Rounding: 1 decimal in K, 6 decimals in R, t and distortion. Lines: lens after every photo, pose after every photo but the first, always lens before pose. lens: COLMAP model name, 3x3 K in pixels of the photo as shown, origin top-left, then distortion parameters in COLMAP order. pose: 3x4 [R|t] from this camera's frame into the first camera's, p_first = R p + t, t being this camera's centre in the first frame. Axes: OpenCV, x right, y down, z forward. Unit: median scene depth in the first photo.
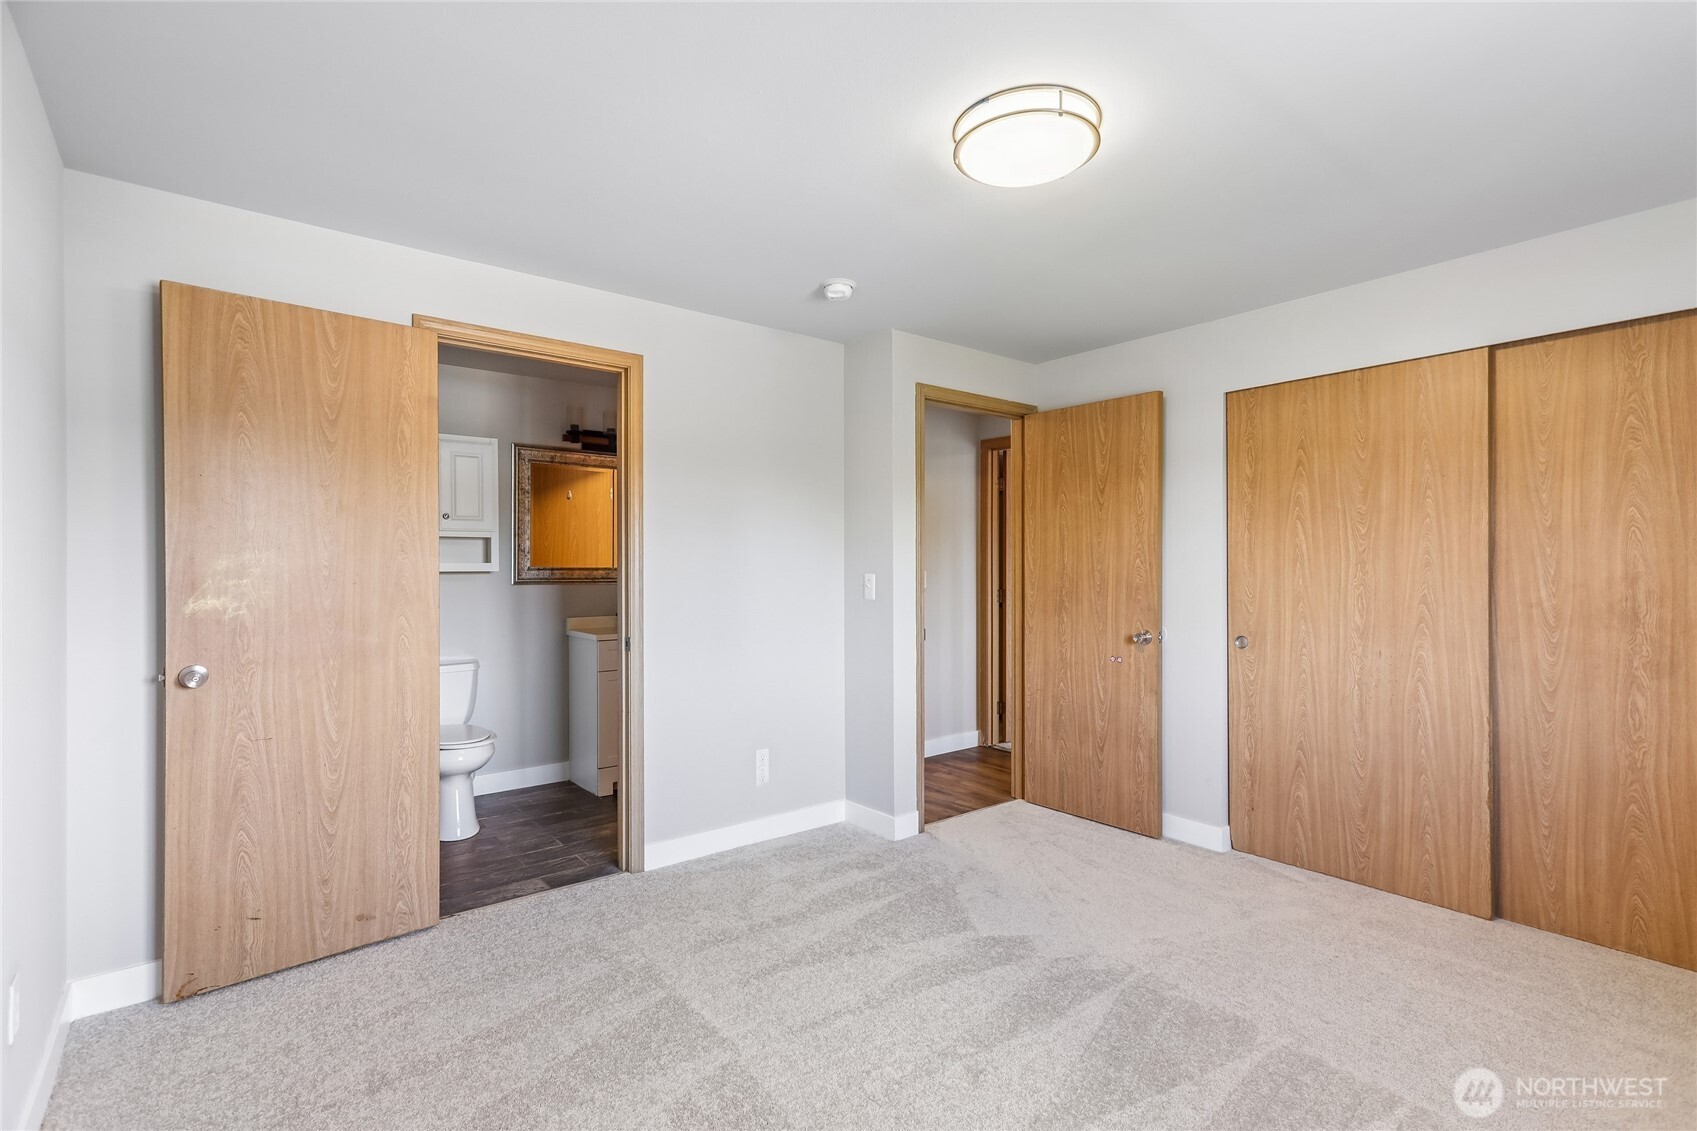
lens RADIAL K [[776.2, 0, 848.5], [0, 776.2, 565.5], [0, 0, 1]] dist [-0.003123, 0.005090]
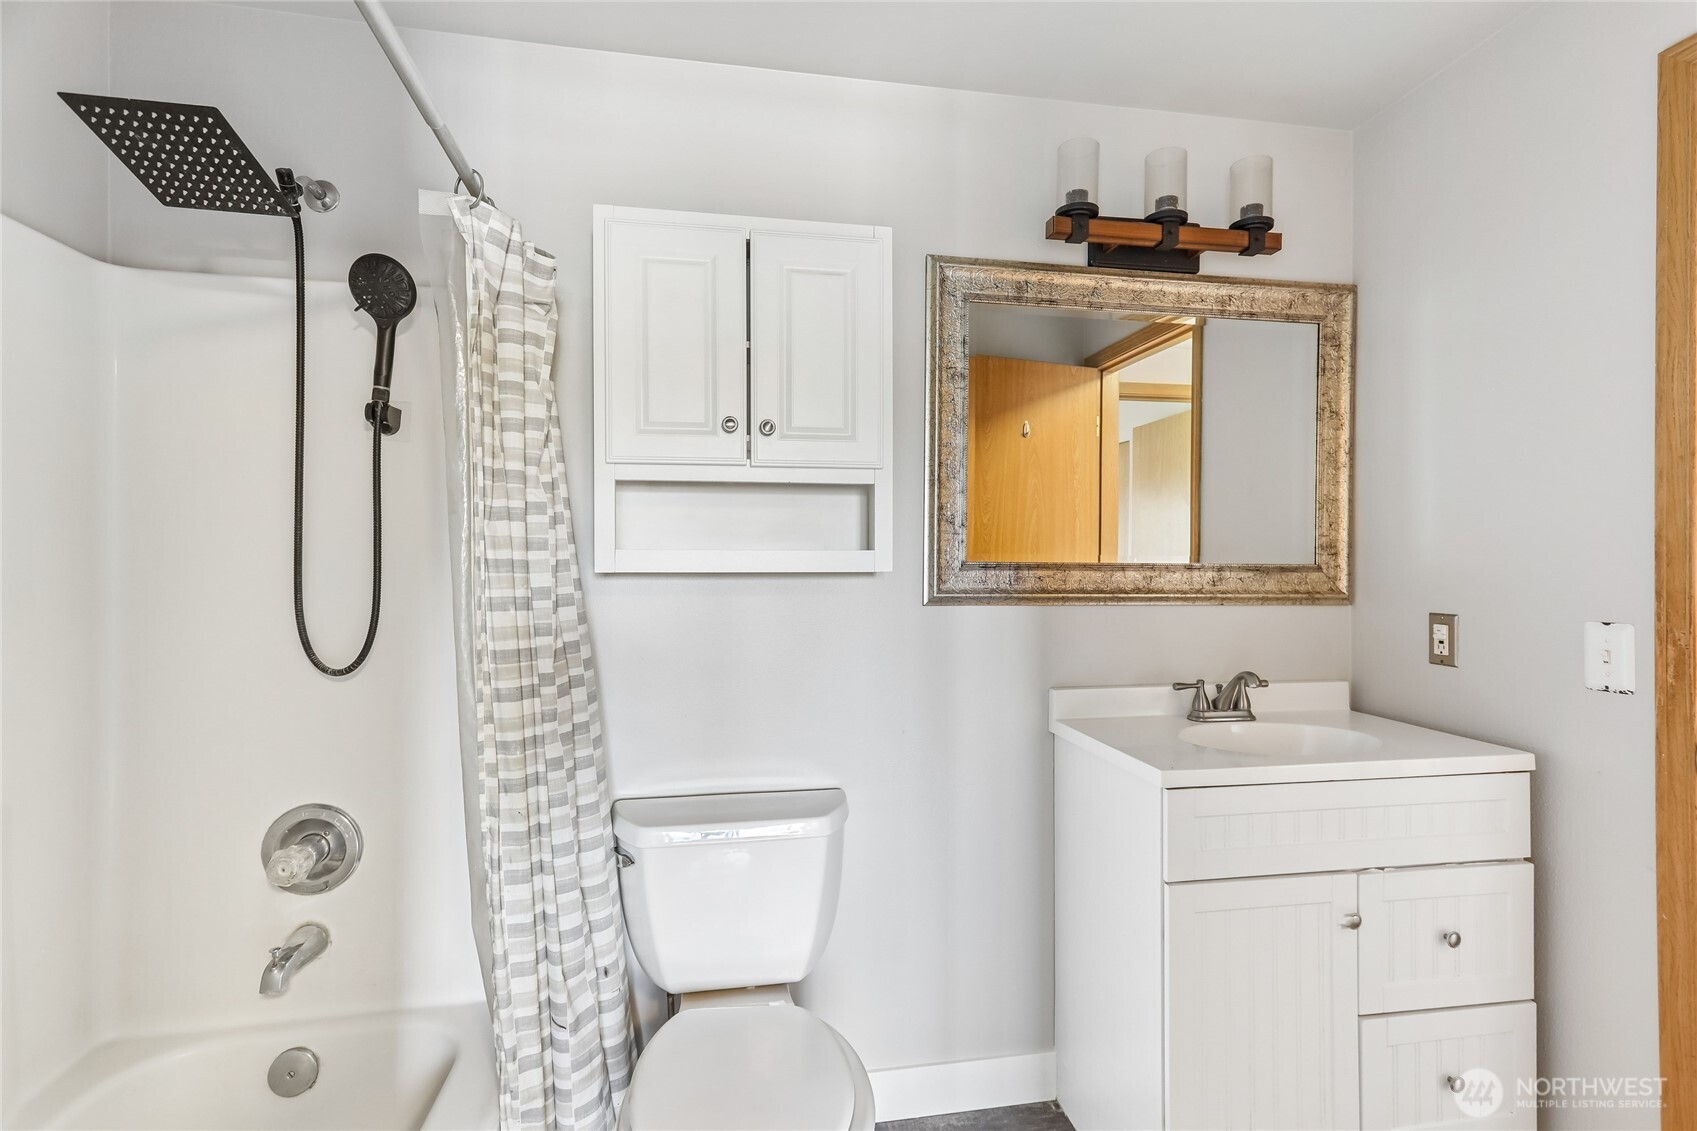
lens RADIAL K [[776.2, 0, 848.5], [0, 776.2, 565.5], [0, 0, 1]] dist [-0.003123, 0.005090]
pose [[0.872647, 0.008781, -0.488273, -0.266338], [-0.006261, 0.999957, 0.006793, 0.001883], [0.488312, -0.002871, 0.872664, 0.617967]]
